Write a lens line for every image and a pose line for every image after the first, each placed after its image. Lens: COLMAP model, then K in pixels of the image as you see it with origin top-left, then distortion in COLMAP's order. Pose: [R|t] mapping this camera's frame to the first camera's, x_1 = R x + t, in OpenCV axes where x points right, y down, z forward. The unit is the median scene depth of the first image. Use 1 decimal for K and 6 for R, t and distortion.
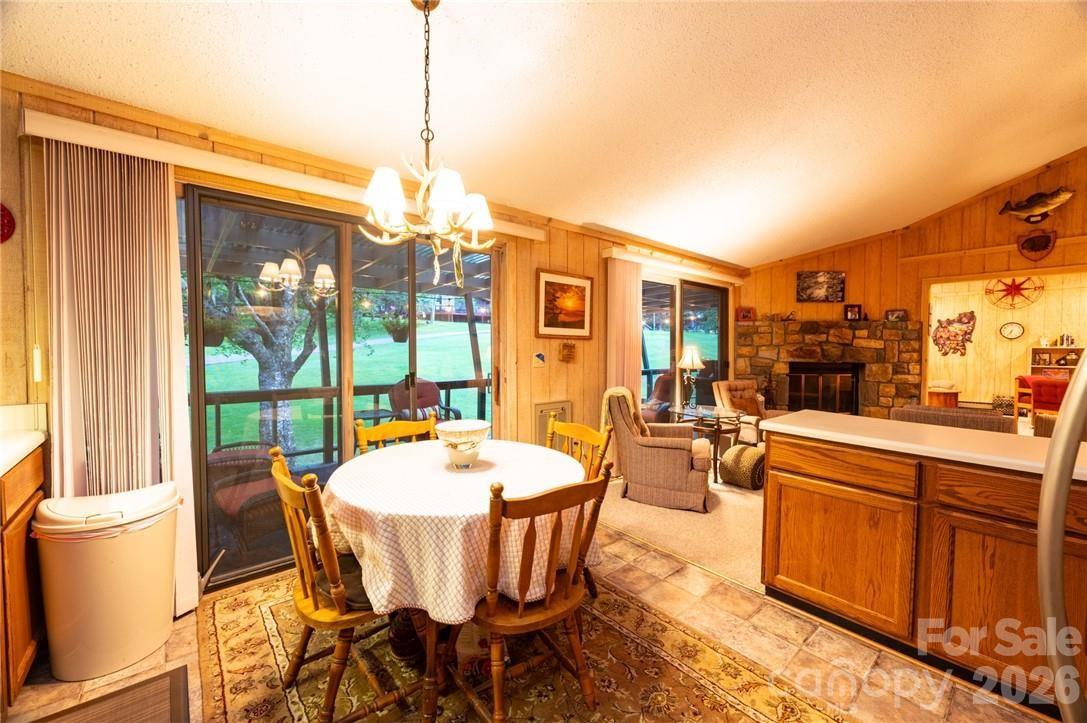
lens RADIAL K [[432.1, 0, 545.1], [0, 432.1, 358.9], [0, 0, 1]] dist [0.000086, -0.000233]
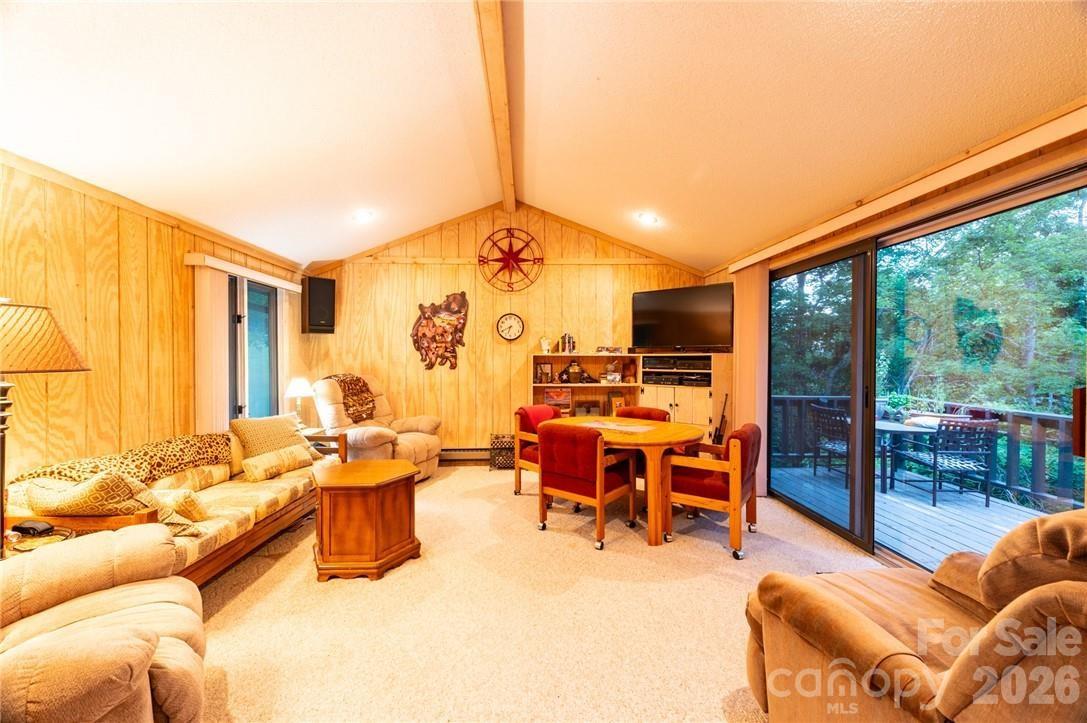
lens RADIAL K [[432.1, 0, 548.4], [0, 432.1, 354.6], [0, 0, 1]] dist [0.000086, -0.000233]
pose [[0.623196, -0.005069, 0.782049, 0.926971], [0.021198, 0.999721, -0.010412, -0.027282], [-0.781778, 0.023066, 0.623130, 0.842647]]
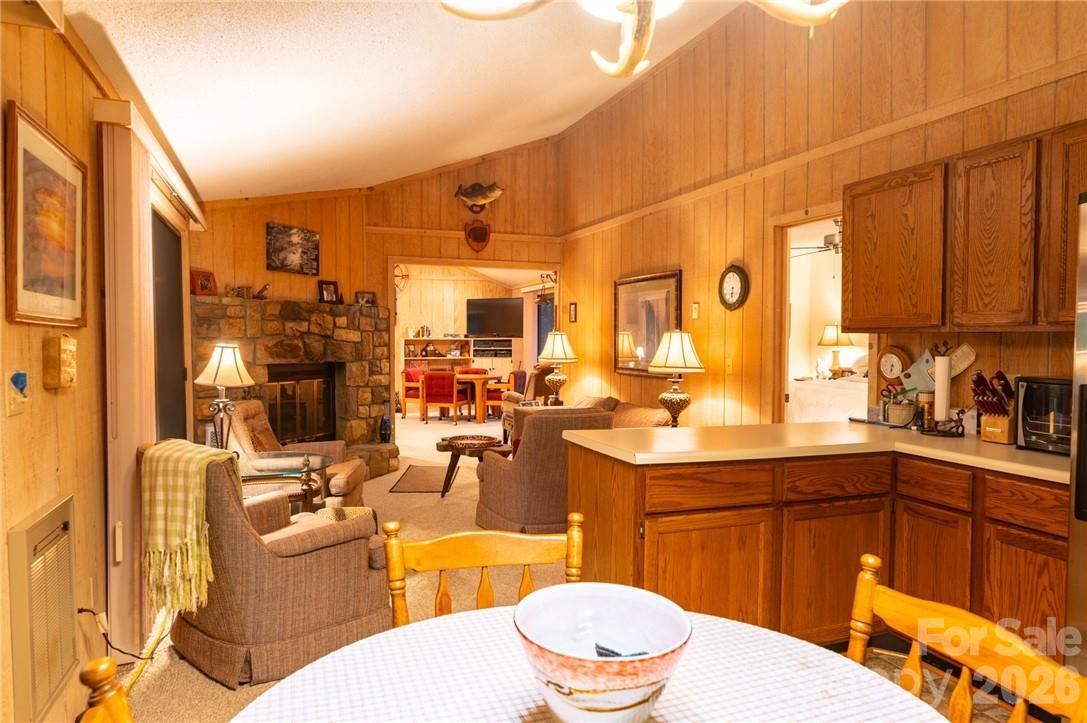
lens RADIAL K [[673.5, 0, 544.4], [0, 673.5, 358.6], [0, 0, 1]] dist [0.010463, -0.003500]
pose [[0.342289, -0.031140, 0.939079, -0.219419], [0.024360, 0.999409, 0.024261, -0.015617], [-0.939279, 0.014572, 0.342845, 0.286717]]
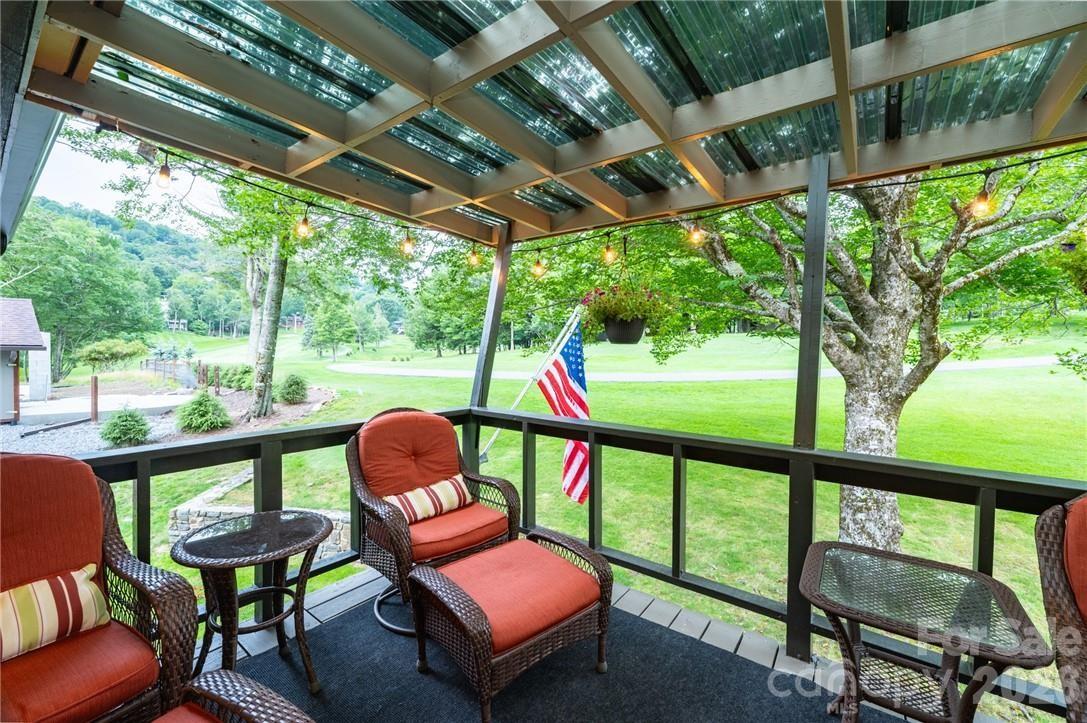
lens RADIAL K [[432.1, 0, 540.0], [0, 432.1, 358.3], [0, 0, 1]] dist [0.000086, -0.000233]
pose [[0.198303, 0.012555, -0.980060, -0.164716], [-0.036233, 0.999328, 0.005471, -0.007458], [0.979471, 0.034426, 0.198625, 0.630646]]
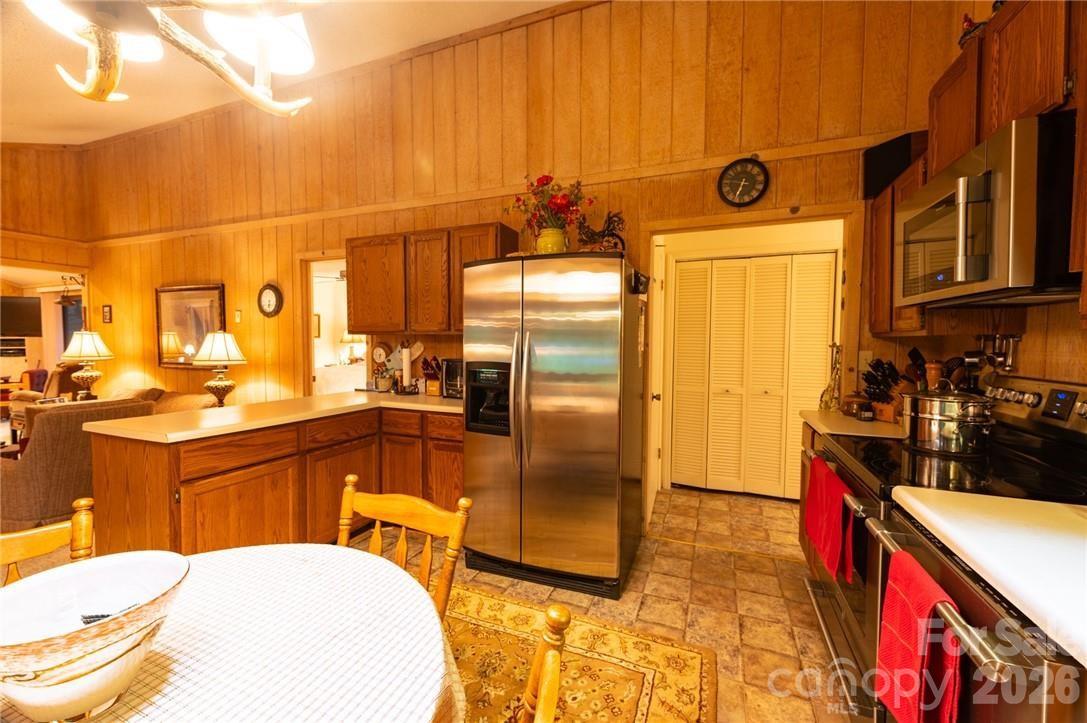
lens RADIAL K [[432.1, 0, 545.6], [0, 432.1, 359.9], [0, 0, 1]] dist [0.000086, -0.000233]
pose [[-0.455583, -0.047774, 0.888910, -0.218439], [0.019247, 0.997797, 0.063490, -0.014877], [-0.889985, 0.046033, -0.453660, 0.271719]]
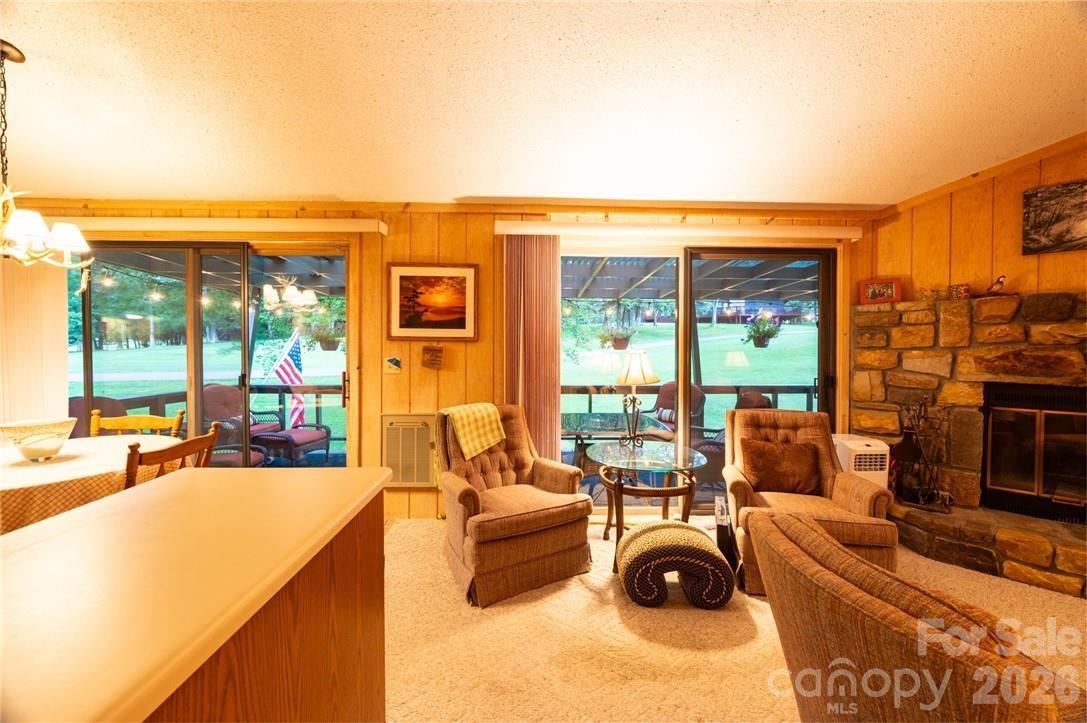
lens RADIAL K [[432.1, 0, 544.7], [0, 432.1, 358.4], [0, 0, 1]] dist [0.000086, -0.000233]
pose [[0.774427, 0.010684, -0.632574, 0.492250], [-0.017583, 0.999835, -0.004639, -0.008621], [0.632419, 0.014715, 0.774486, 0.318624]]
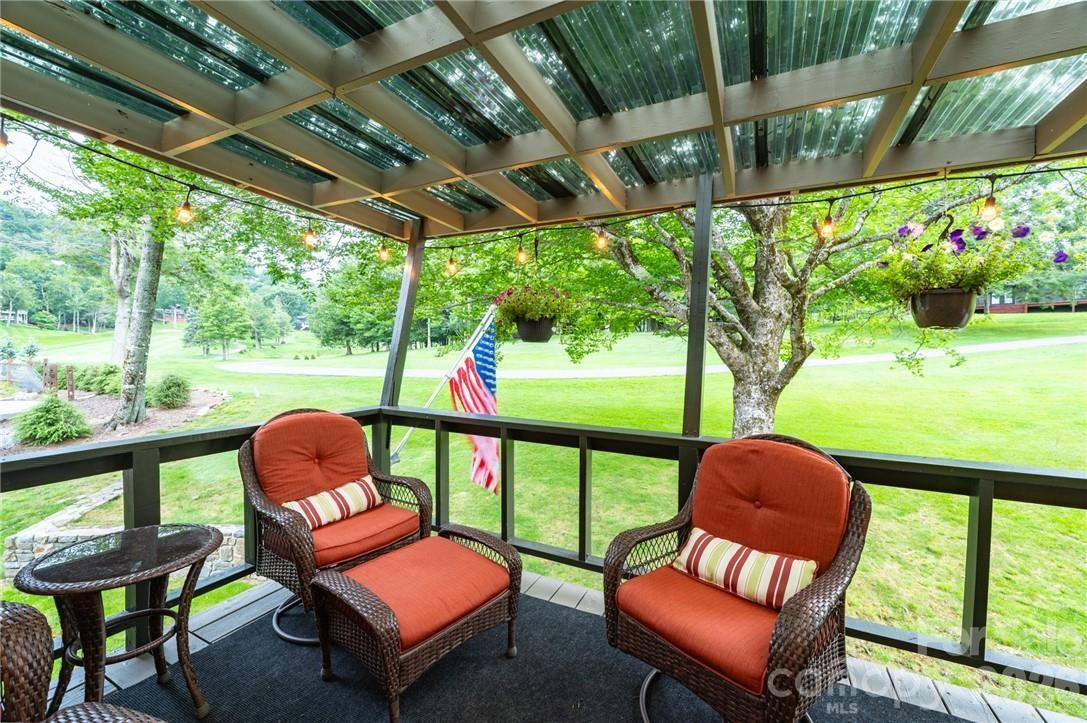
lens RADIAL K [[432.1, 0, 539.1], [0, 432.1, 358.7], [0, 0, 1]] dist [0.000086, -0.000233]
pose [[0.375145, 0.017872, -0.926794, -0.154283], [-0.034716, 0.999384, 0.005220, -0.007973], [0.926316, 0.030216, 0.375534, 0.633802]]
